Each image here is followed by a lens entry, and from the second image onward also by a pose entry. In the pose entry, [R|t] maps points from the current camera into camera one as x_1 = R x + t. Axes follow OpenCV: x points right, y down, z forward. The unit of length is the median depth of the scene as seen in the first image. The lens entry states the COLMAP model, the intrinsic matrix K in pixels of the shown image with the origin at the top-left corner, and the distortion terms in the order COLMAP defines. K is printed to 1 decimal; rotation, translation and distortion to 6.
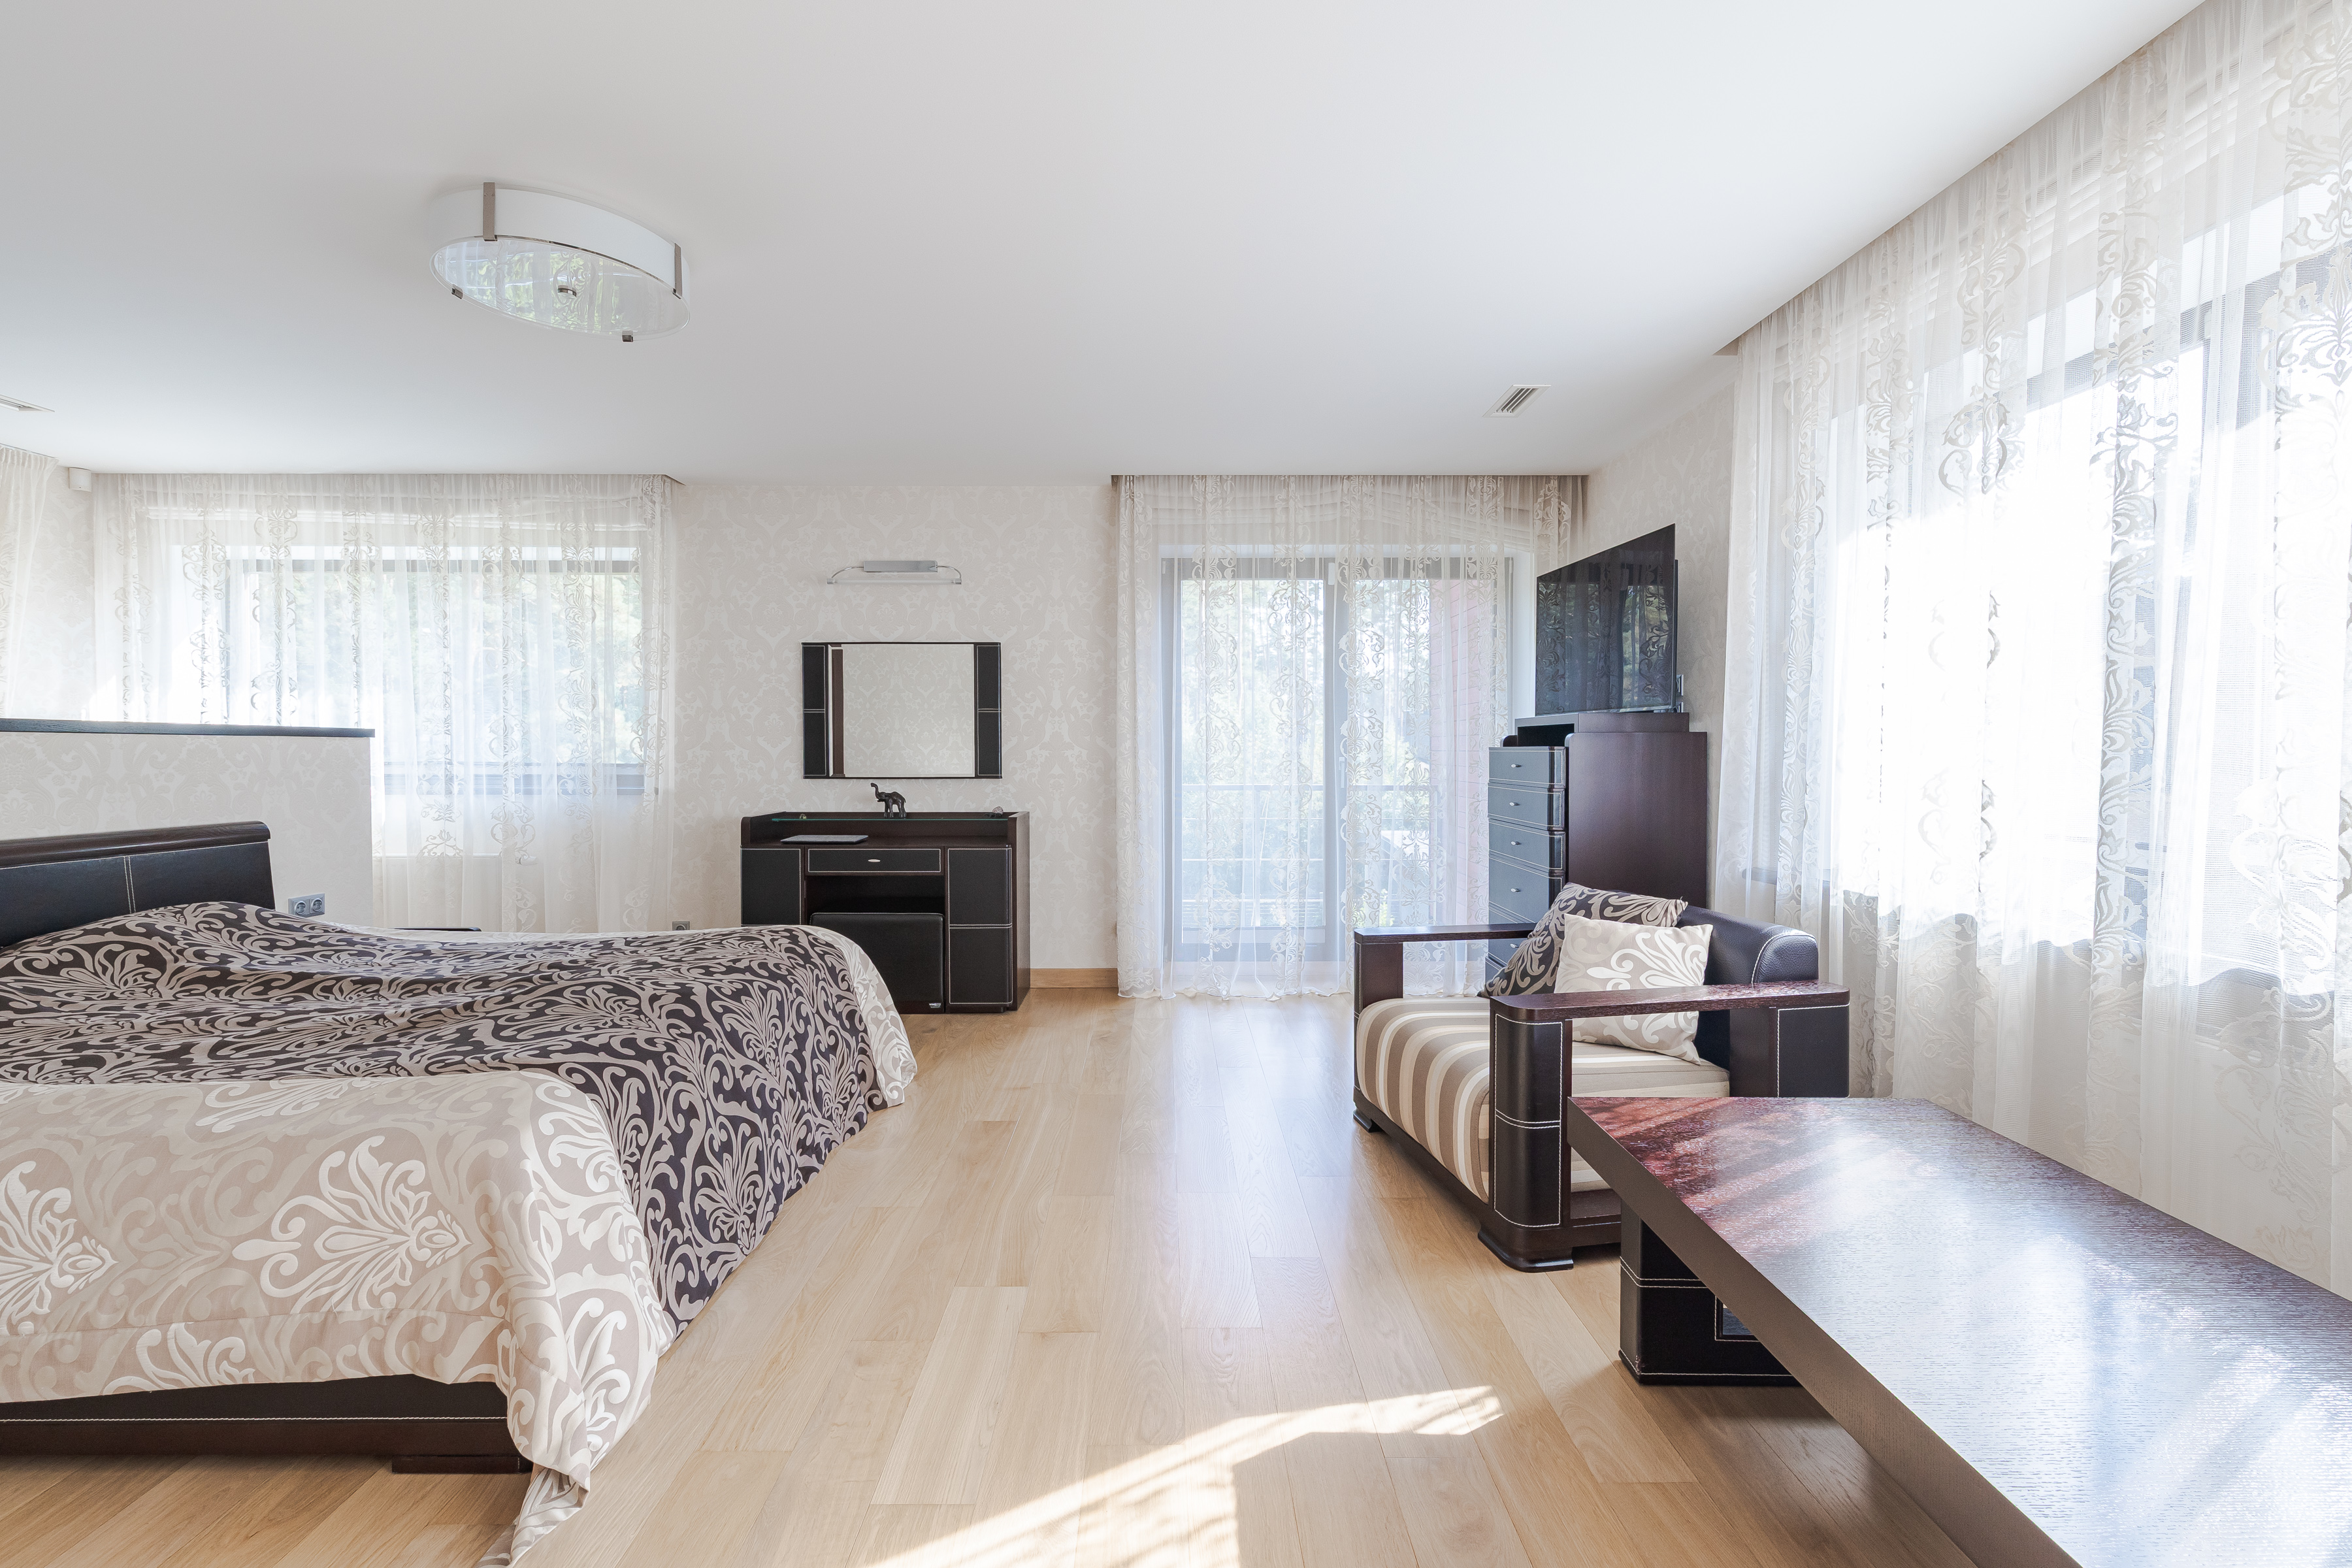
lens RADIAL K [[1026.6, 0, 1164.3], [0, 1026.6, 775.9], [0, 0, 1]] dist [-0.001717, 0.000510]
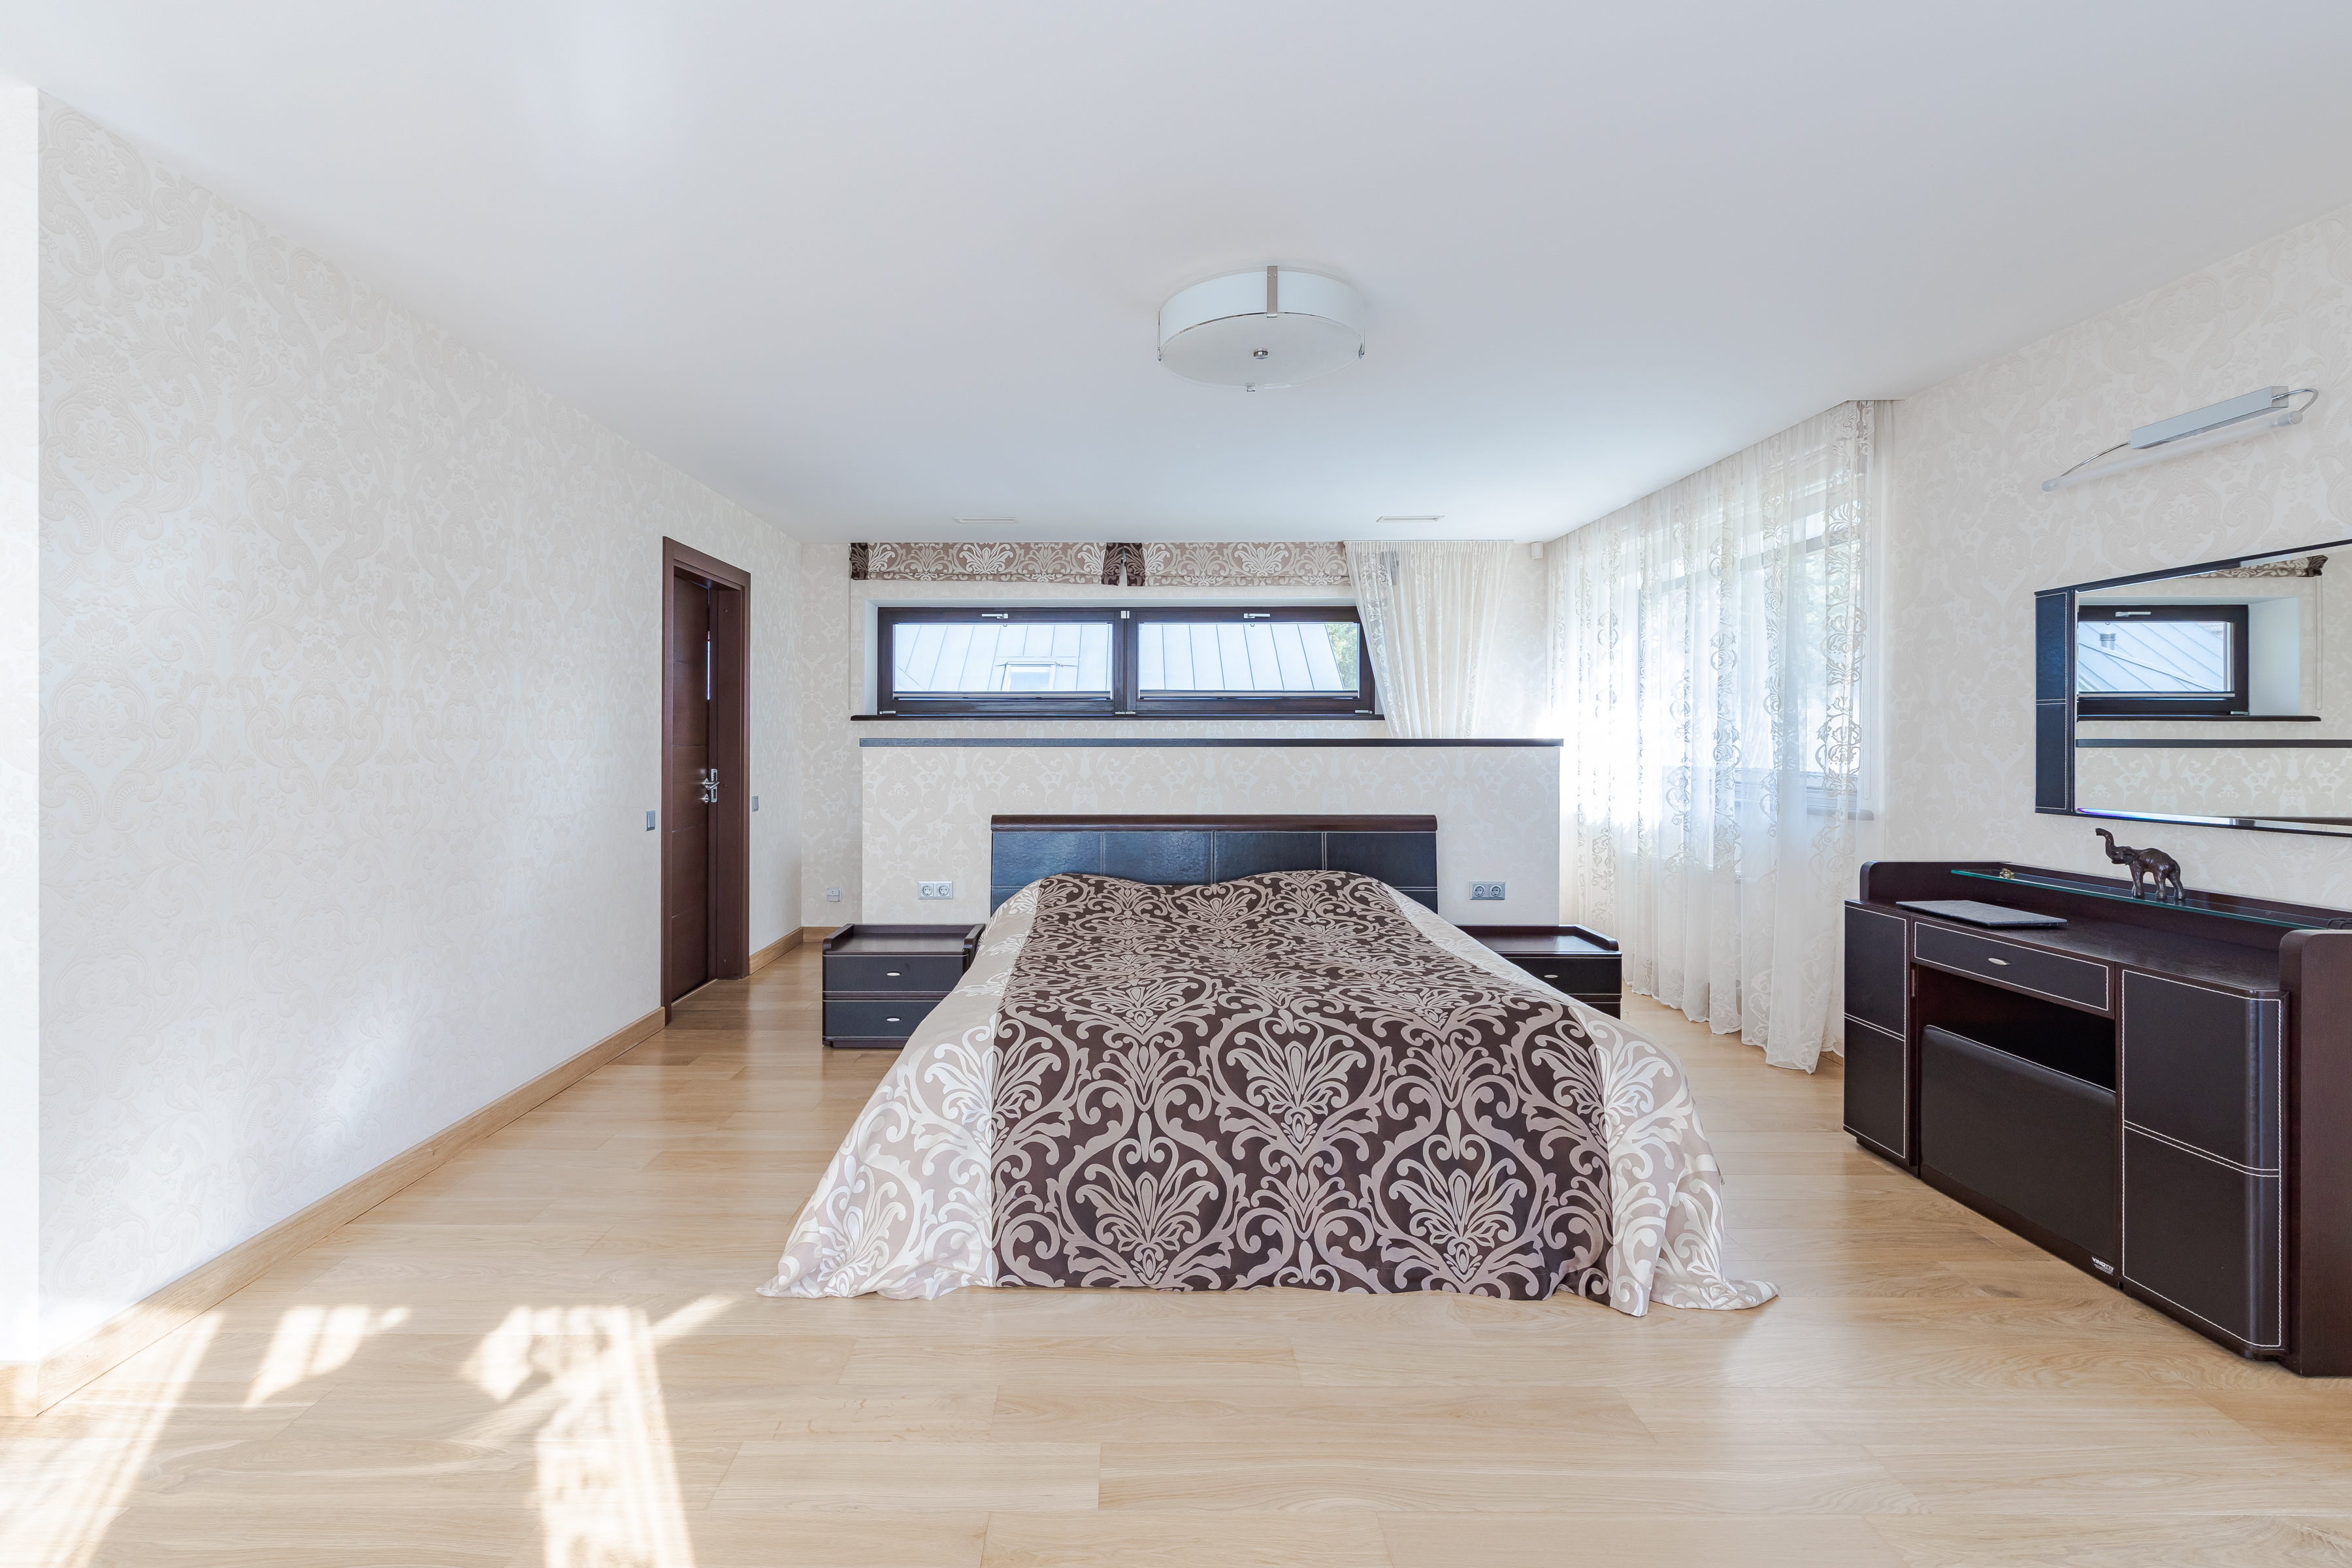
lens RADIAL K [[1026.6, 0, 1162.8], [0, 1026.6, 767.5], [0, 0, 1]] dist [-0.001717, 0.000510]
pose [[-0.016419, 0.028267, -0.999466, 0.332914], [-0.023742, 0.999307, 0.028652, -0.035302], [0.999583, 0.024200, -0.015736, 0.593803]]
